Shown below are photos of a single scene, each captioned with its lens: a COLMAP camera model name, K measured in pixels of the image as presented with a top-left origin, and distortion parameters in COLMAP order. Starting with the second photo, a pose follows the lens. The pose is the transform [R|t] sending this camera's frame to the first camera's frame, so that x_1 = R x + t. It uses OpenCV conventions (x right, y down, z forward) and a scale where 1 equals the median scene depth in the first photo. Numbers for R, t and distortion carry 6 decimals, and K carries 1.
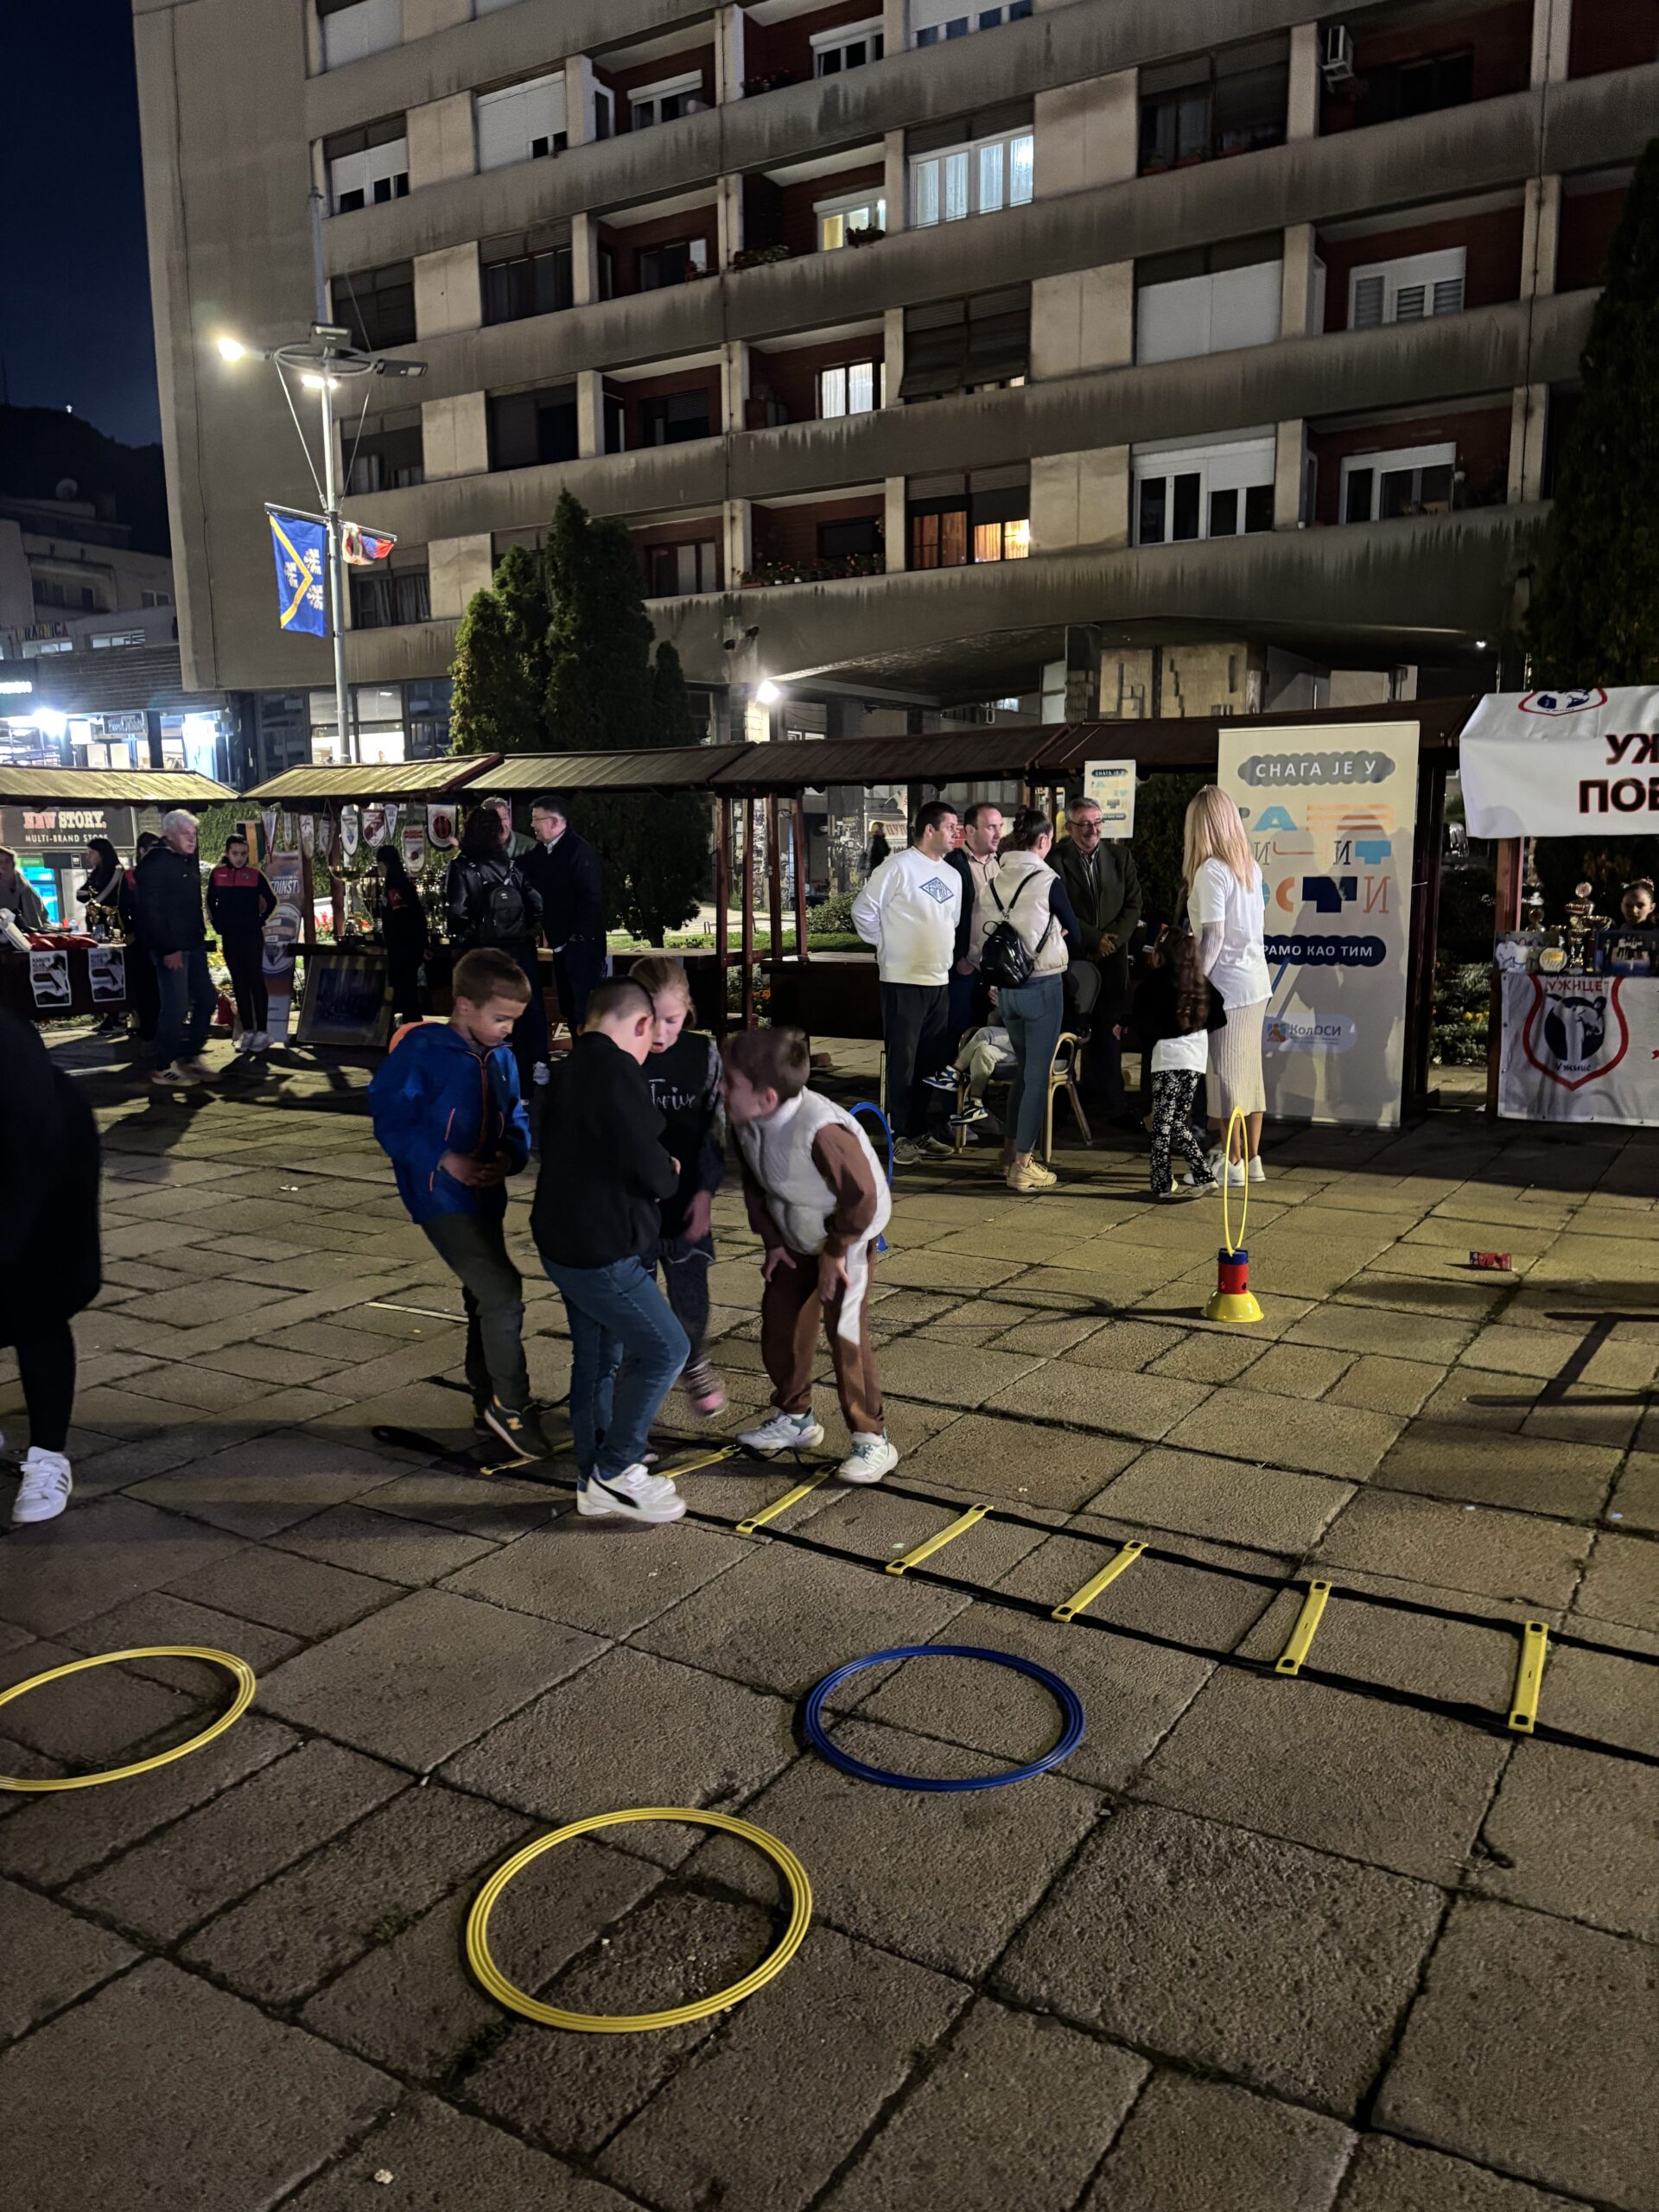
lens RADIAL K [[1690.5, 0, 814.7], [0, 1690.5, 1093.5], [0, 0, 1]] dist [0.070858, -0.062311]
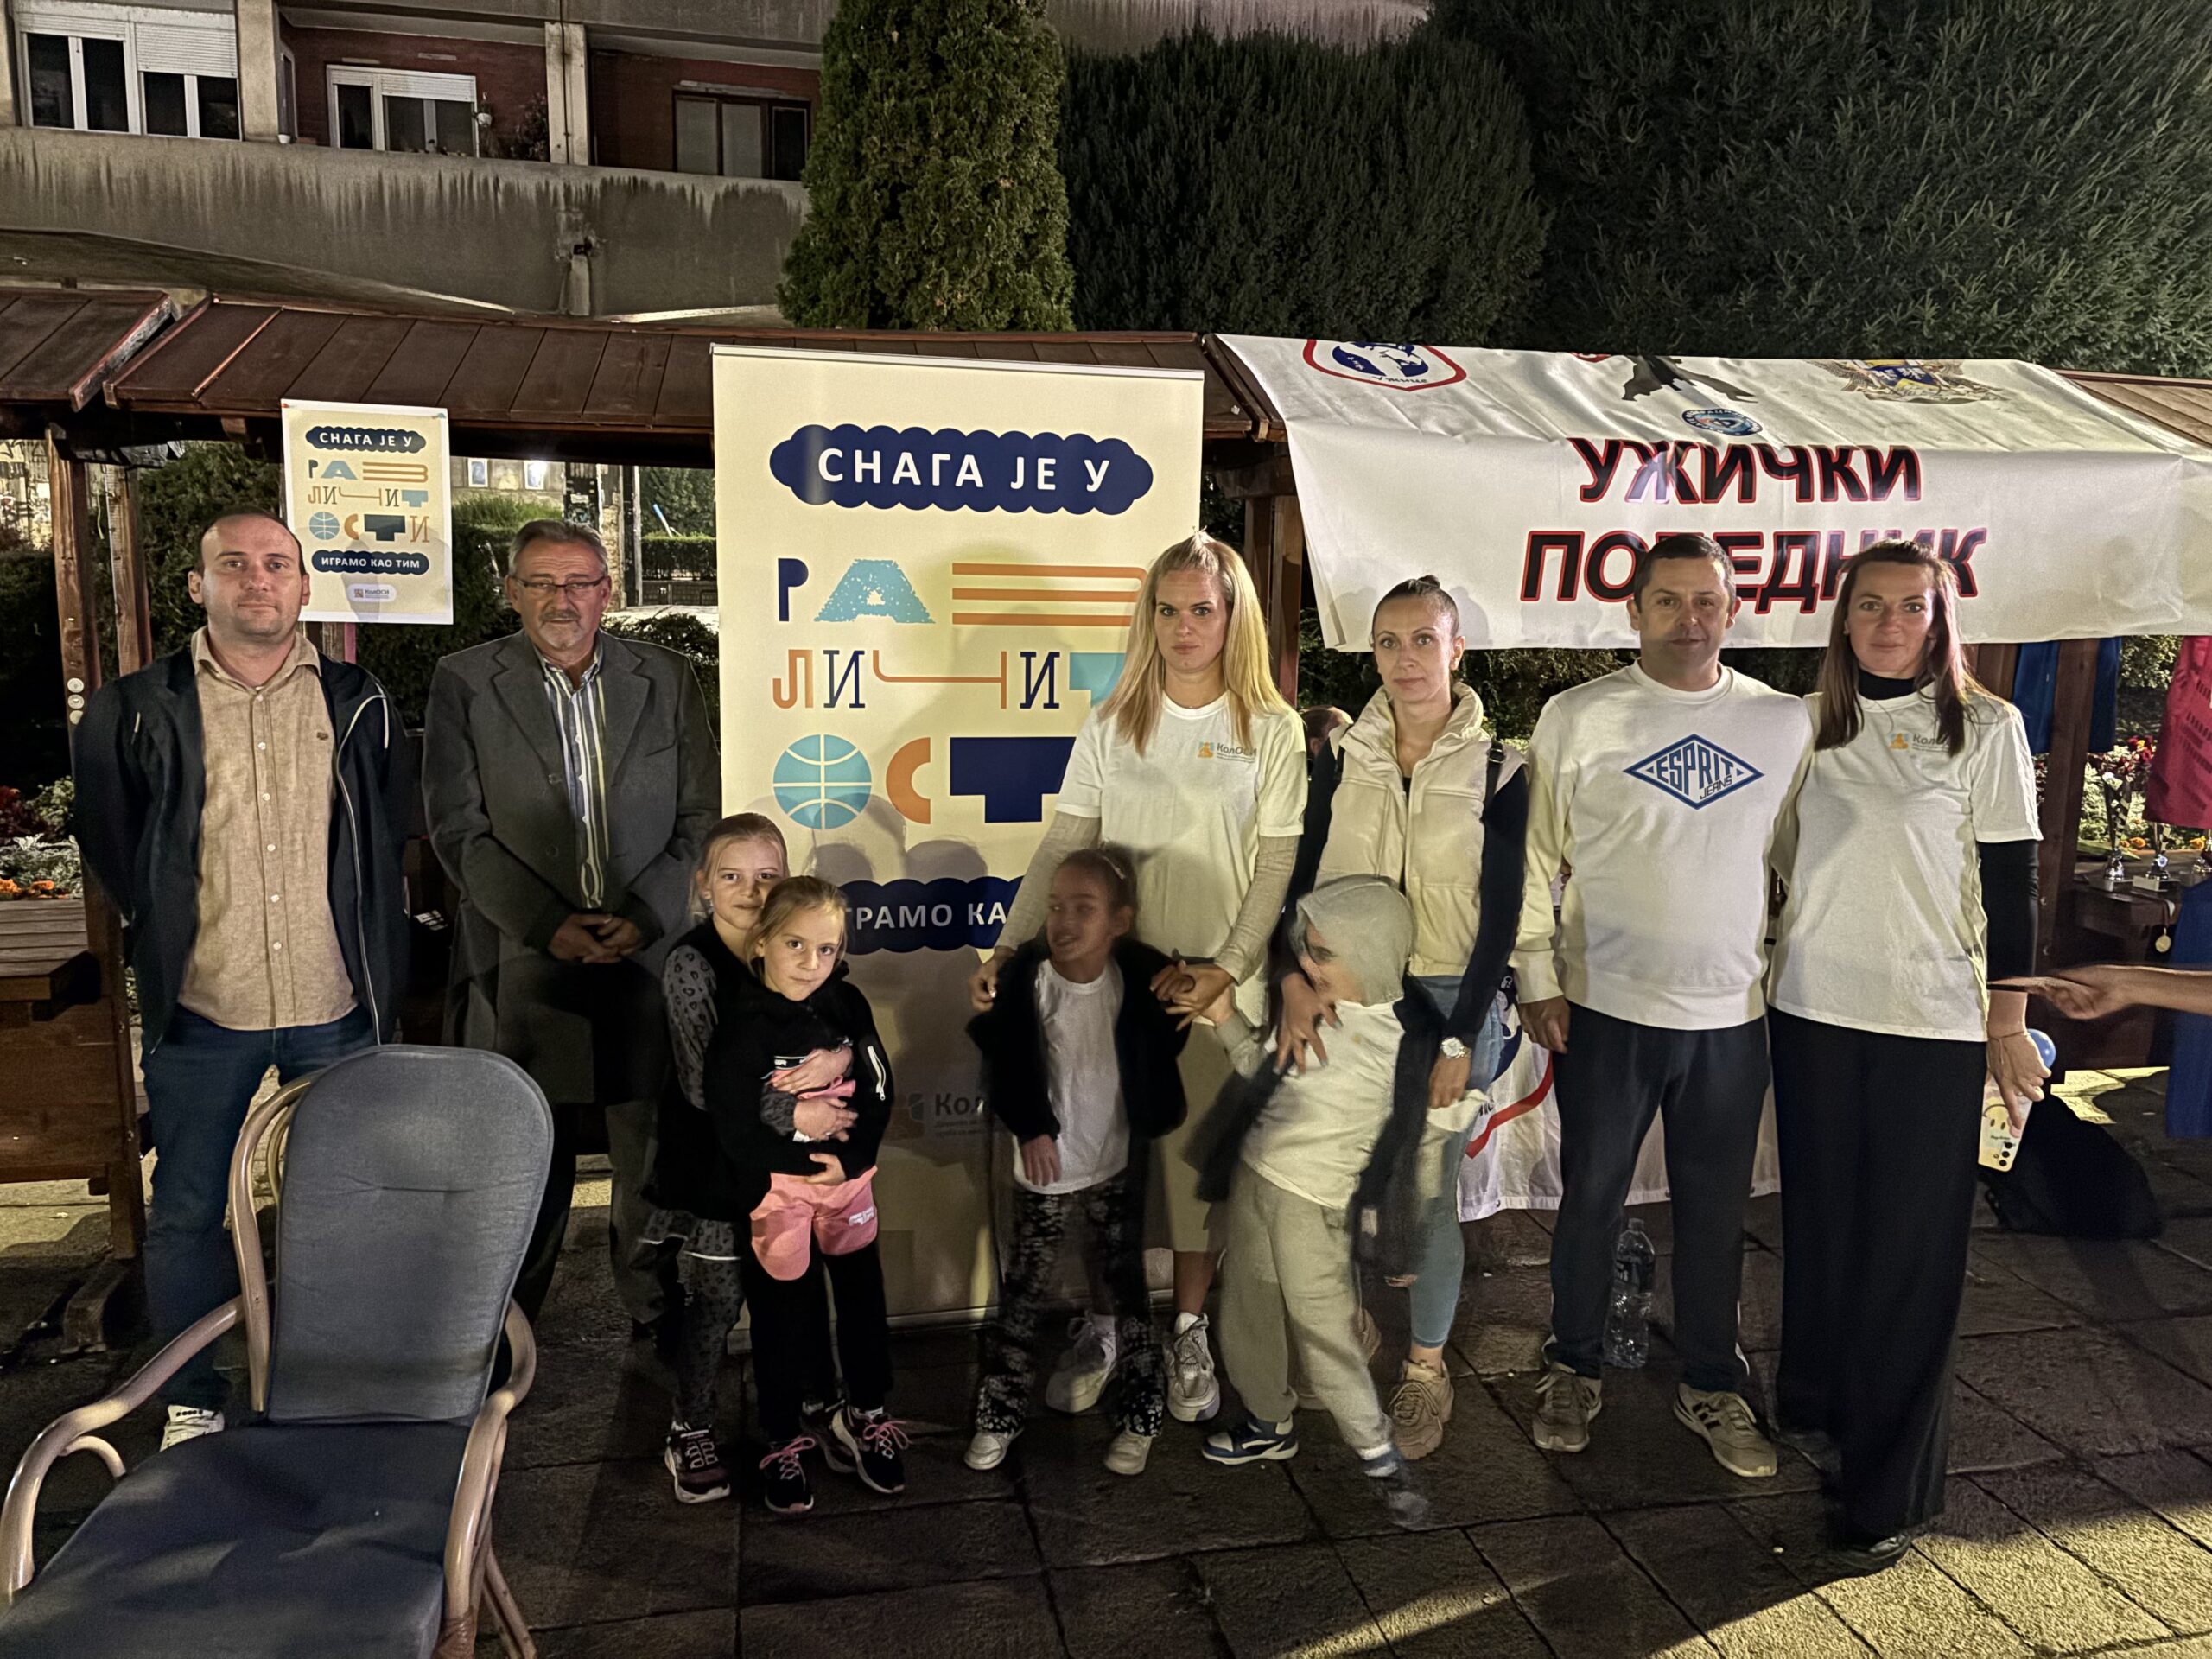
lens RADIAL K [[1690.5, 0, 1131.7], [0, 1690.5, 791.0], [0, 0, 1]] dist [0.070858, -0.062311]
pose [[0.724161, -0.071470, 0.685918, 0.013382], [0.074957, 0.996880, 0.024735, -0.037889], [-0.685545, 0.033503, 0.727259, 0.212574]]
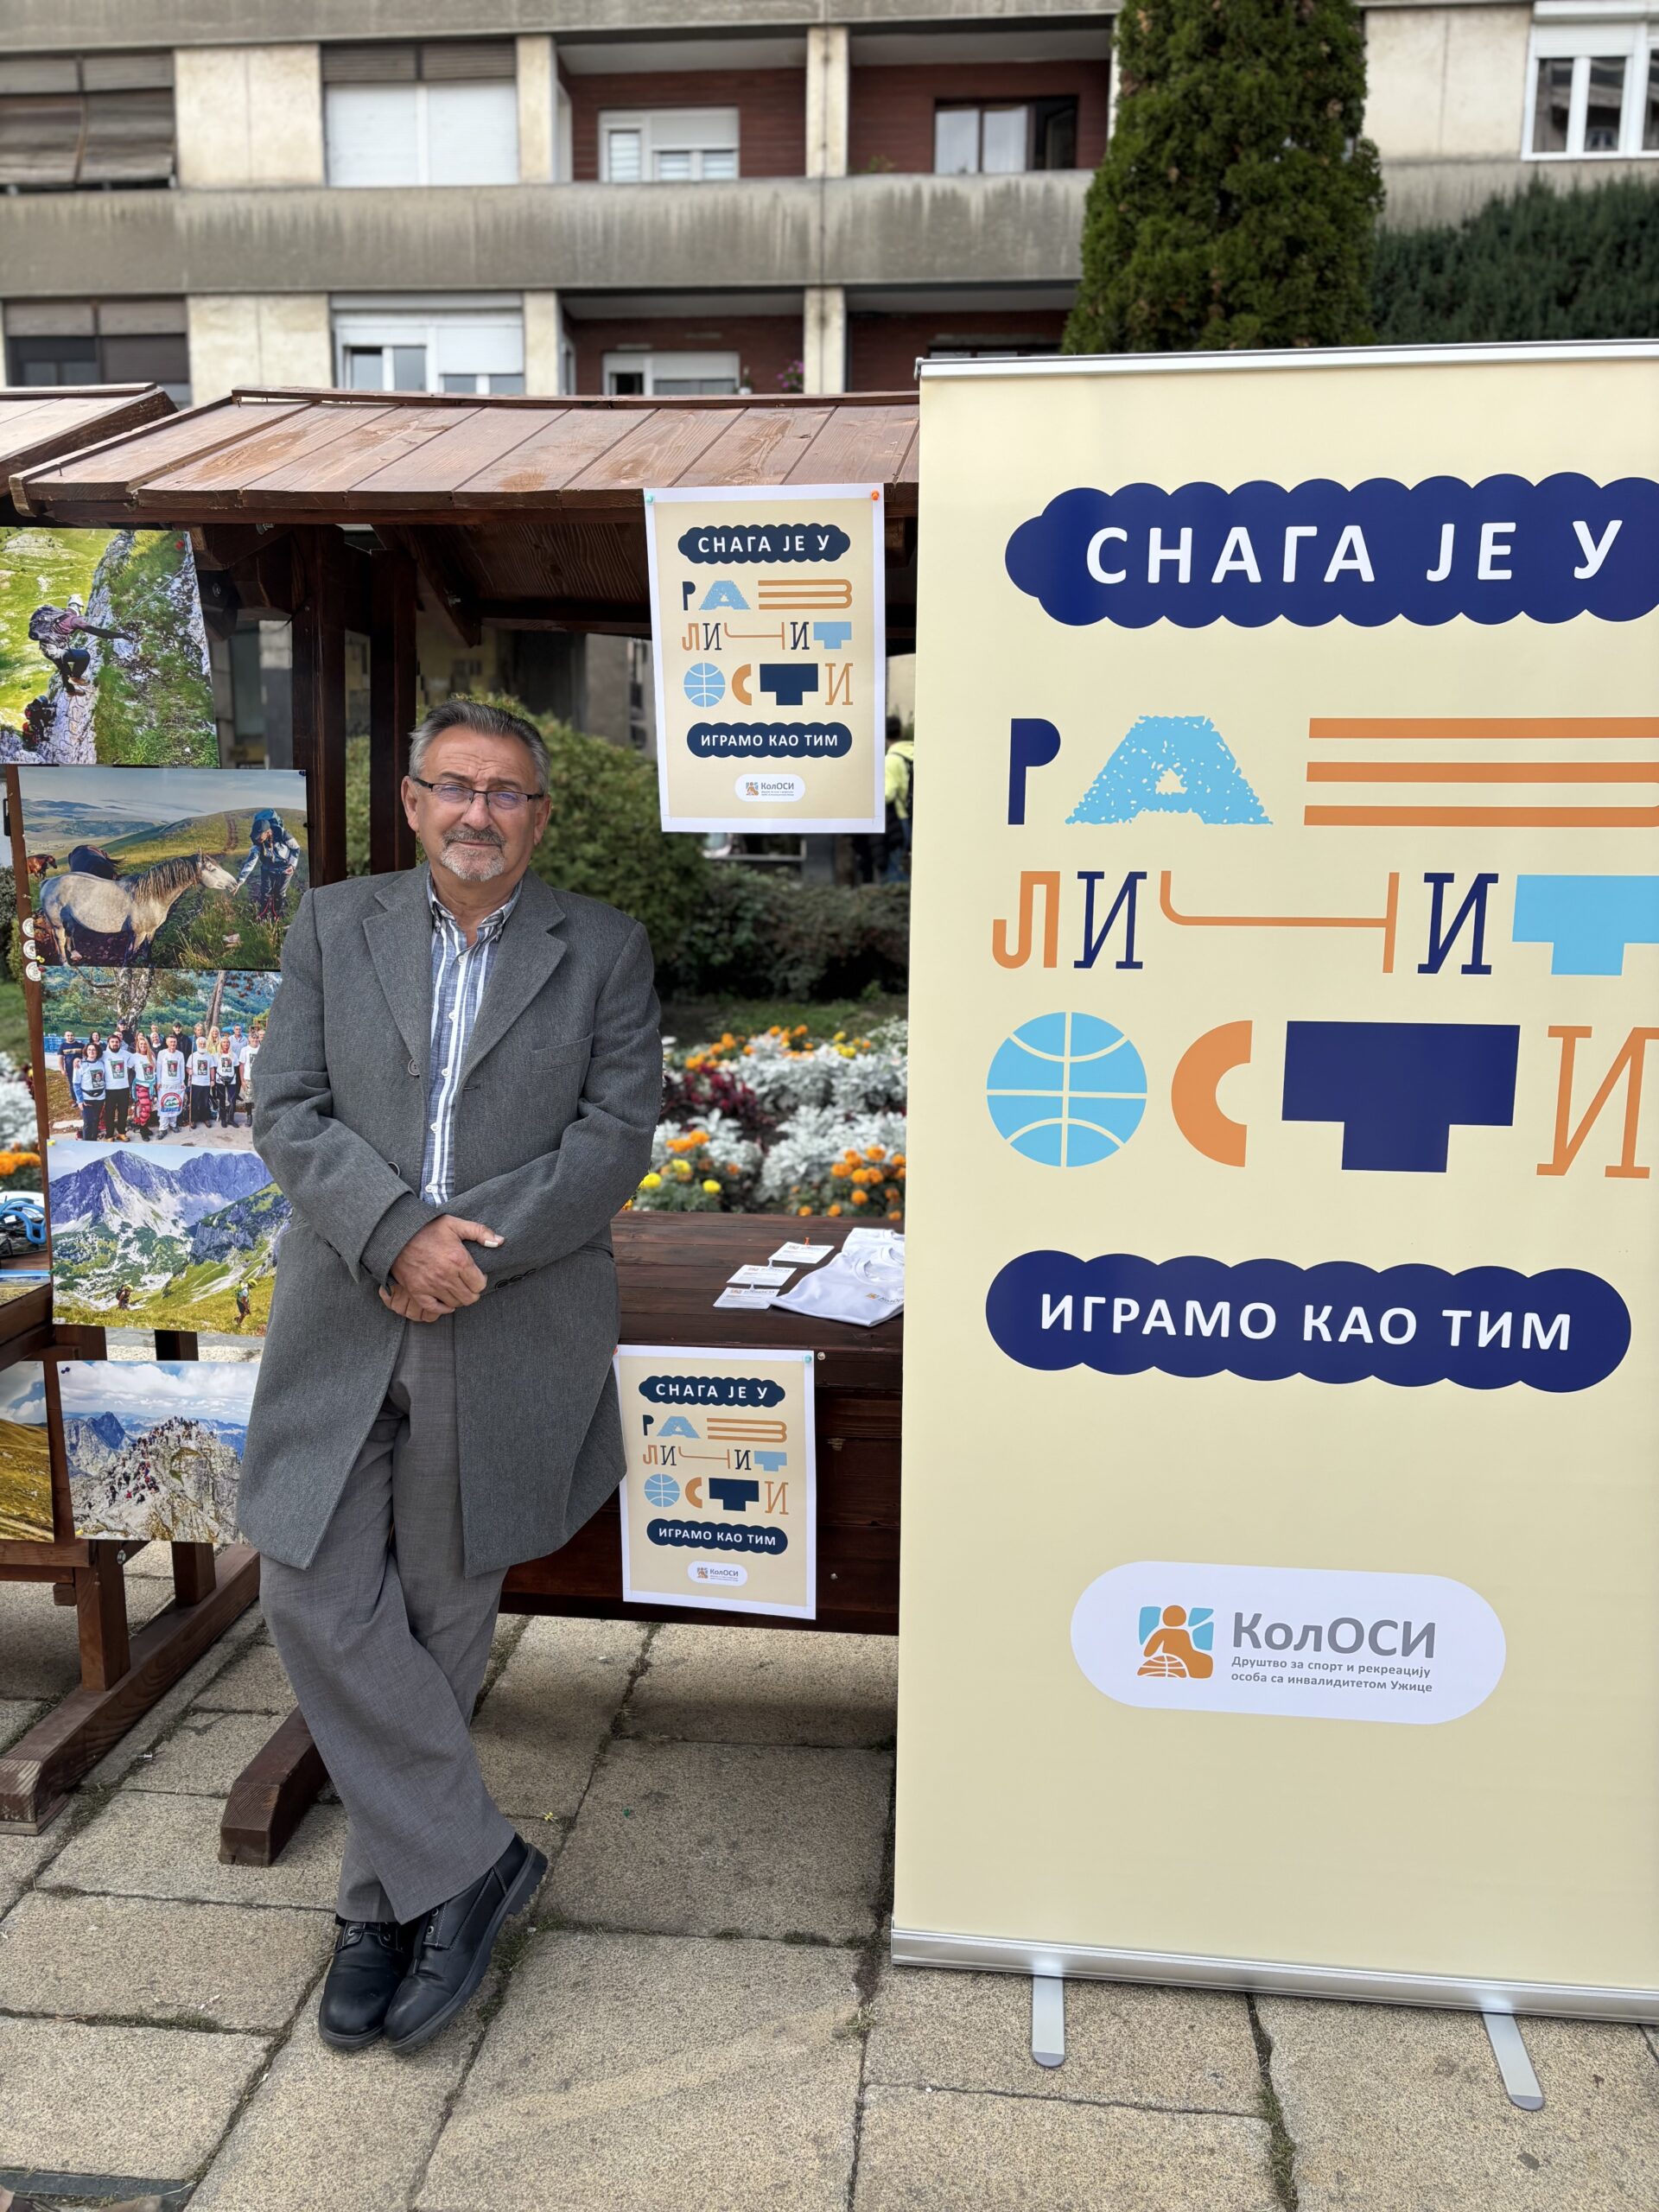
lens RADIAL K [[1690.5, 0, 764.7], [0, 1690.5, 1111.8], [0, 0, 1]] dist [0.070858, -0.062311]
pose [[0.911744, -0.046941, 0.408069, 0.038880], [0.042200, 0.998896, 0.020619, -0.038316], [-0.408586, -0.001579, 0.912718, 0.254676]]
